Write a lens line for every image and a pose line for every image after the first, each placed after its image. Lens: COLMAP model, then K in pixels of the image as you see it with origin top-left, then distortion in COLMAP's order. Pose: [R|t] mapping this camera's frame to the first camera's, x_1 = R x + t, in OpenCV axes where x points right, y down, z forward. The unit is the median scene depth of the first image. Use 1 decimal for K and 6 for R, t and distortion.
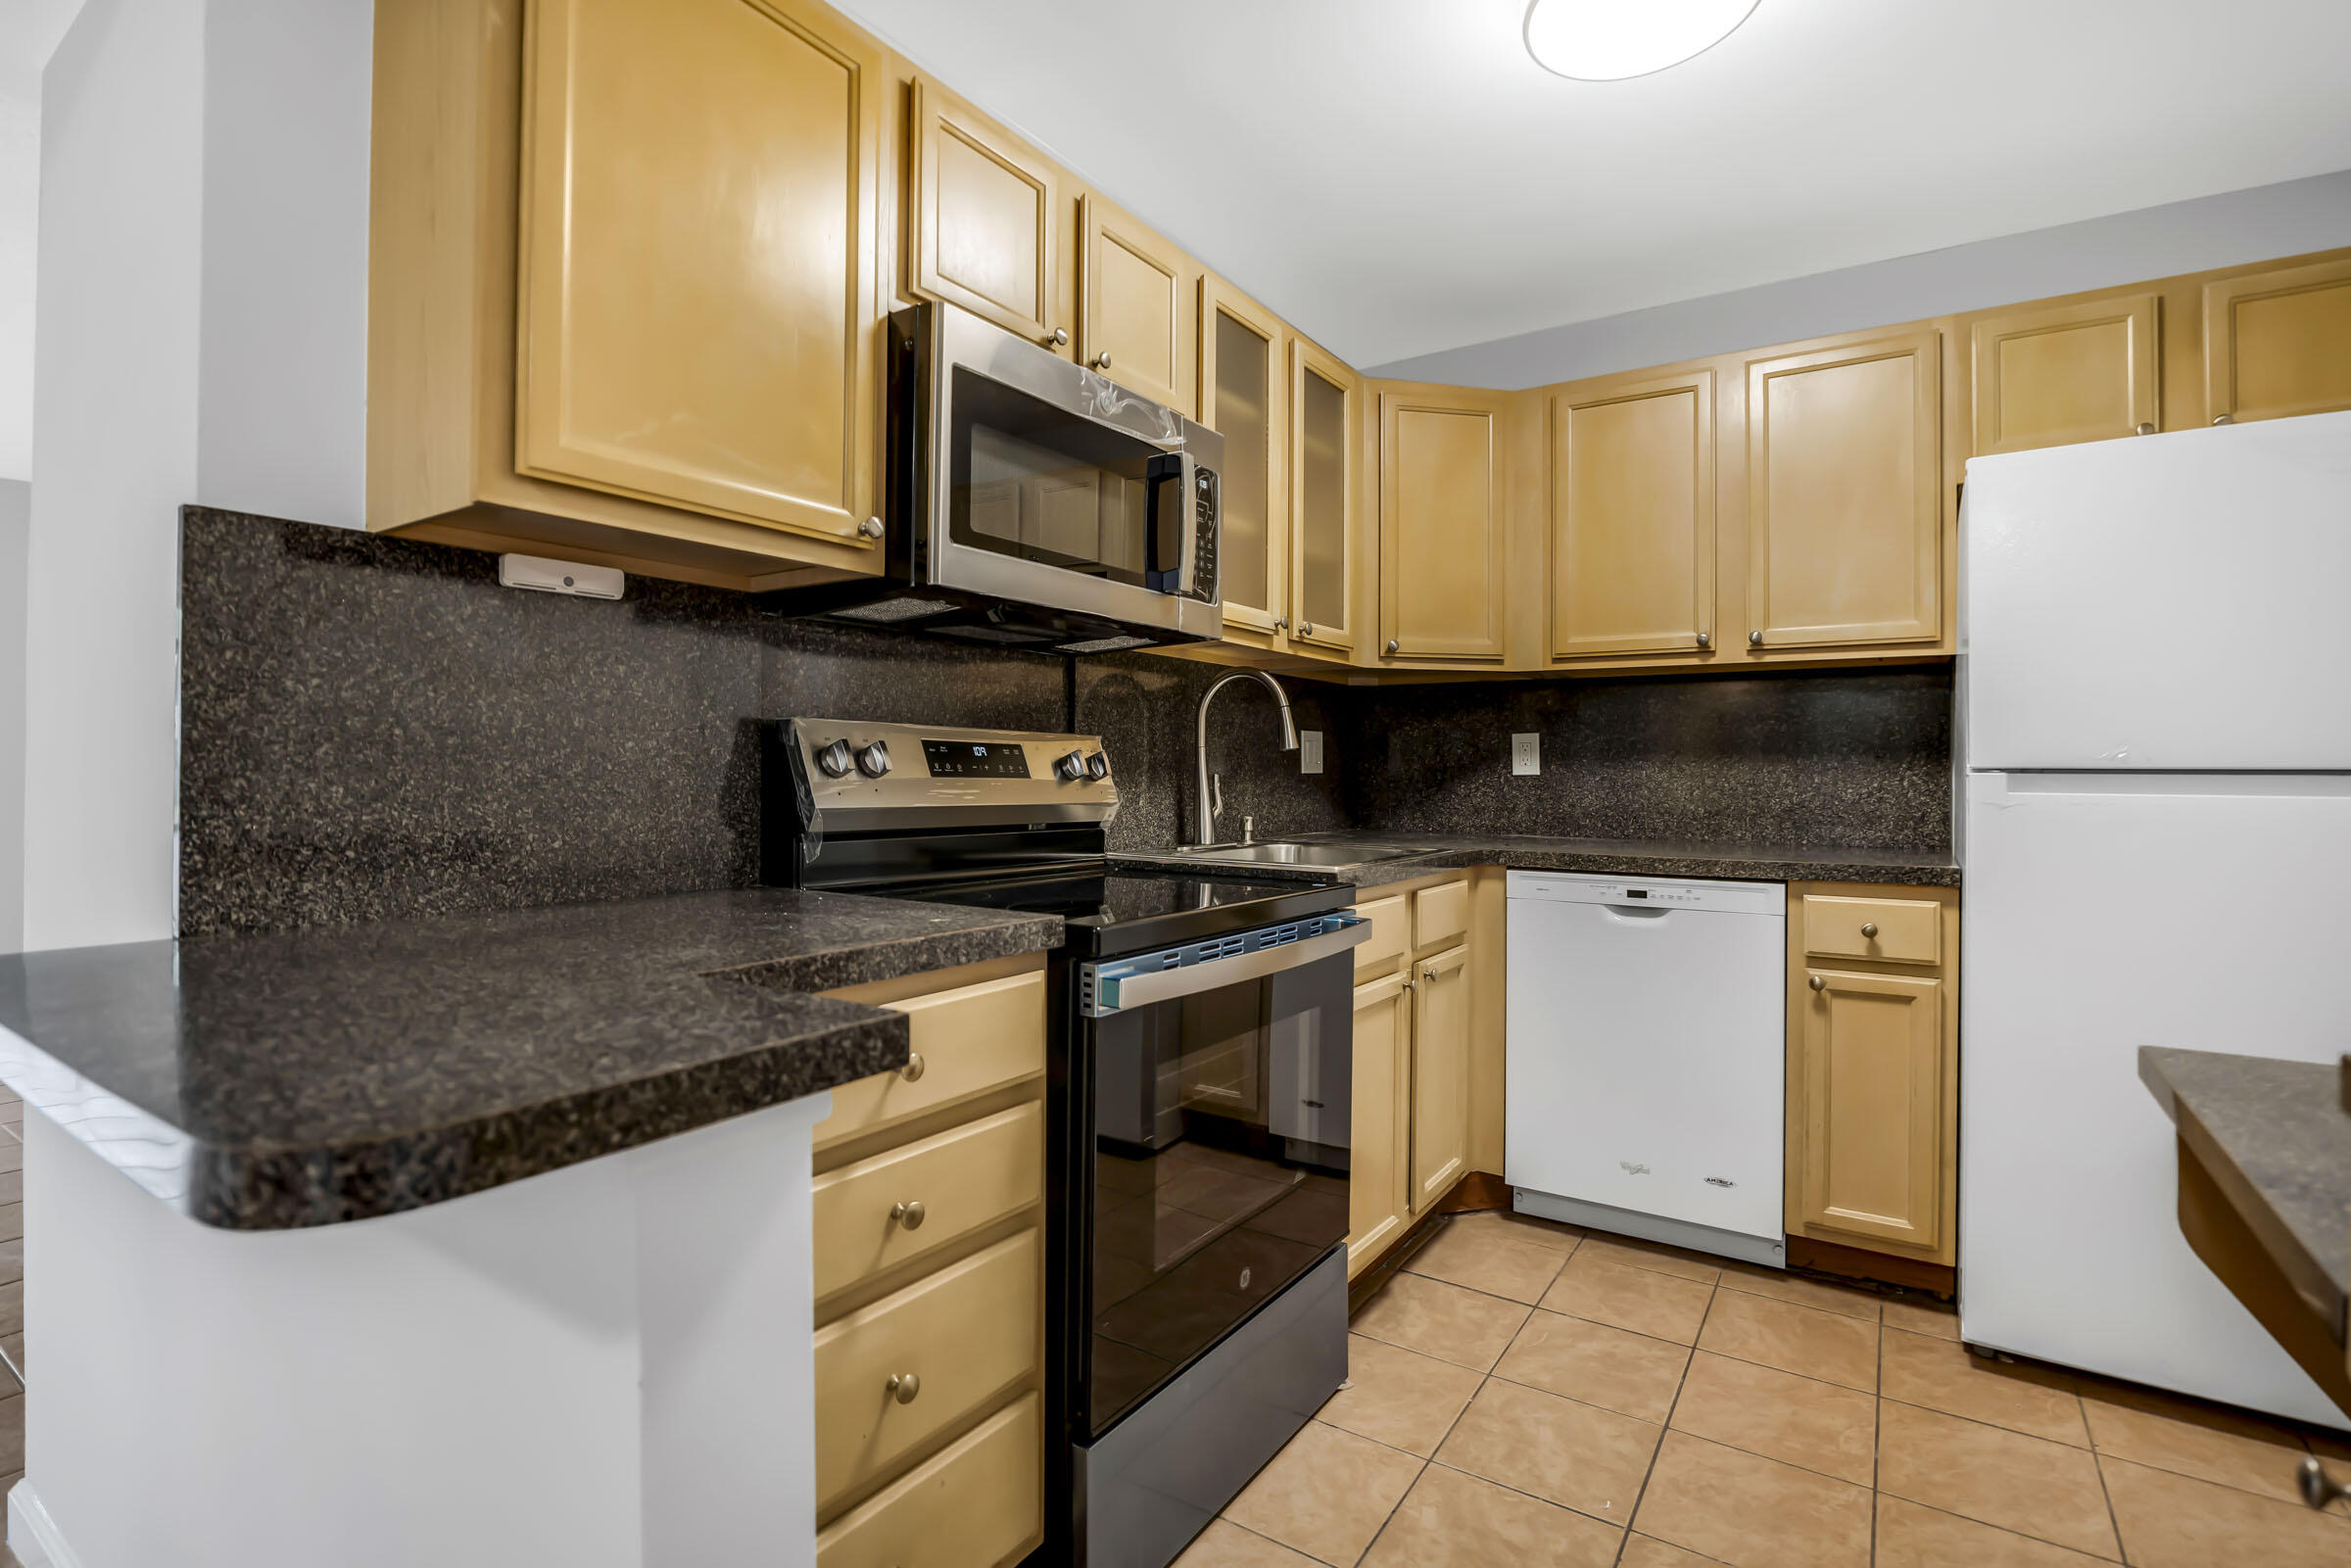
lens RADIAL K [[1117.3, 0, 1185.3], [0, 1117.3, 769.0], [0, 0, 1]] dist [-0.027591, 0.000452]
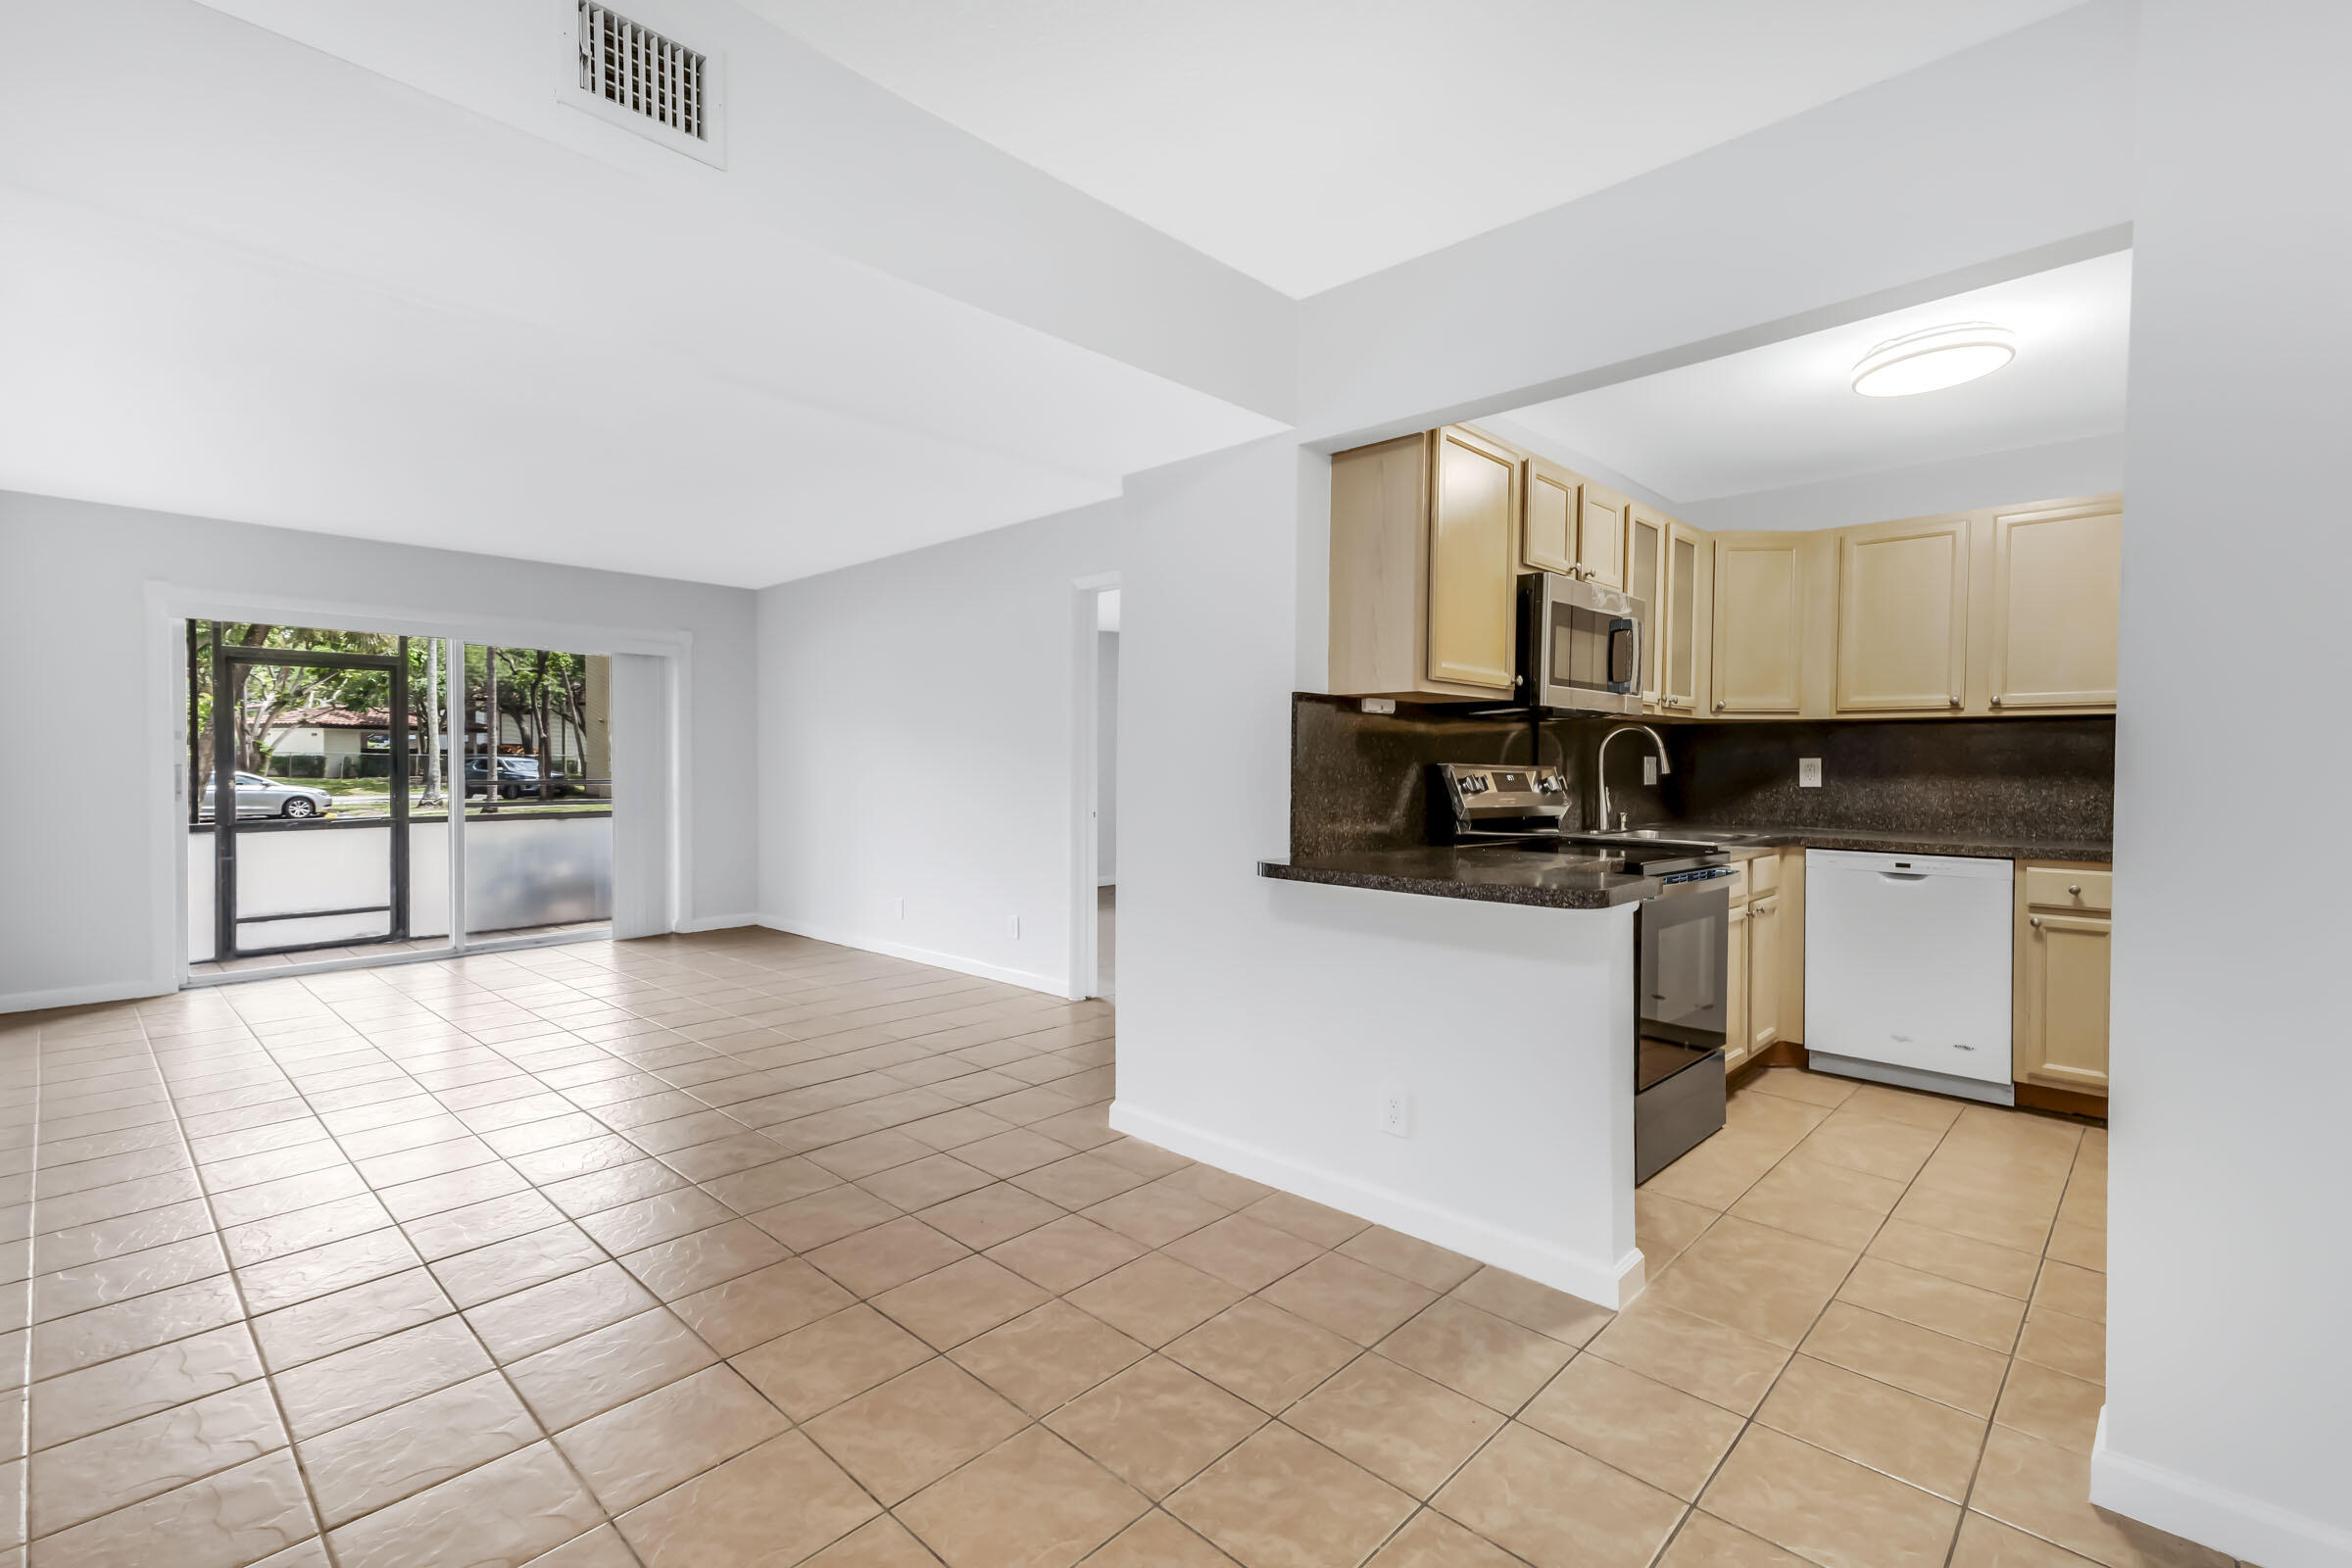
lens RADIAL K [[1052.0, 0, 1158.5], [0, 1052.0, 779.8], [0, 0, 1]] dist [0.031673, -0.000891]
pose [[0.980767, 0.005828, -0.195095, -0.339109], [-0.002209, 0.999822, 0.018763, -0.035924], [0.195170, -0.017971, 0.980605, -0.699604]]
